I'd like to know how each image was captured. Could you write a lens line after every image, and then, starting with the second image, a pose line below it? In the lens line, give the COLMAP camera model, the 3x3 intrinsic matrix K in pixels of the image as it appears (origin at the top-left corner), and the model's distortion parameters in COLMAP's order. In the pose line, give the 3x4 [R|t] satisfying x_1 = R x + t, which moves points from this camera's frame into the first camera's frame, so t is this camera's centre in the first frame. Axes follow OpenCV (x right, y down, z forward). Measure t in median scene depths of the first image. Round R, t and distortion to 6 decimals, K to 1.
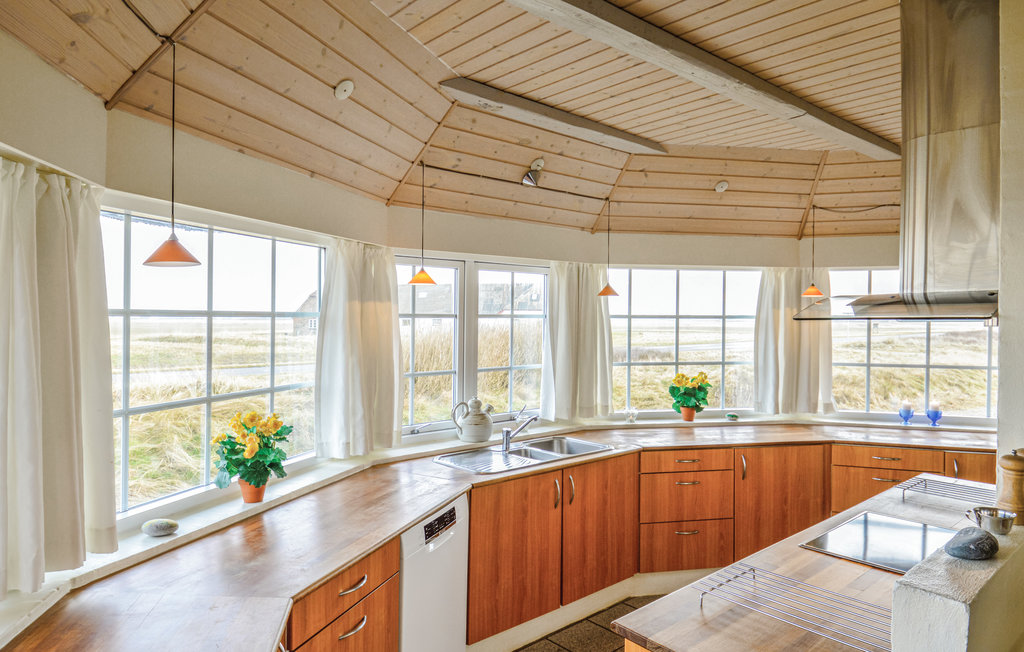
lens RADIAL K [[646.1, 0, 507.1], [0, 646.1, 321.7], [0, 0, 1]] dist [0.001914, 0.000175]
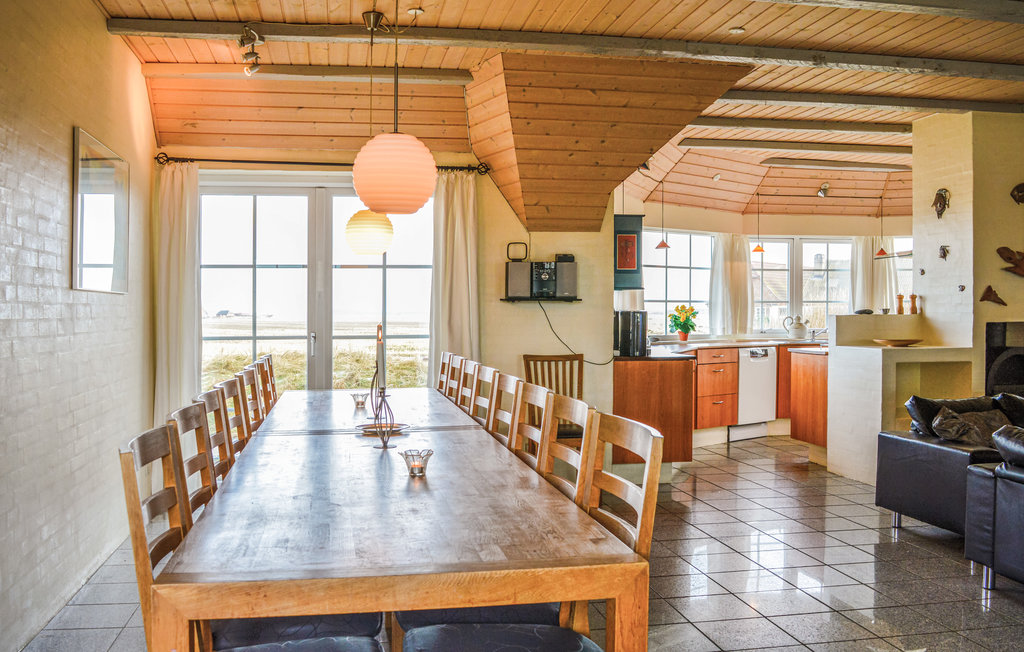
lens RADIAL K [[934.1, 0, 512.7], [0, 934.1, 319.2], [0, 0, 1]] dist [-0.054488, 0.000000]
pose [[0.862956, -0.004282, -0.505261, 0.645351], [0.003896, 0.999991, -0.001821, 0.147917], [0.505264, -0.000397, 0.862964, -1.835093]]
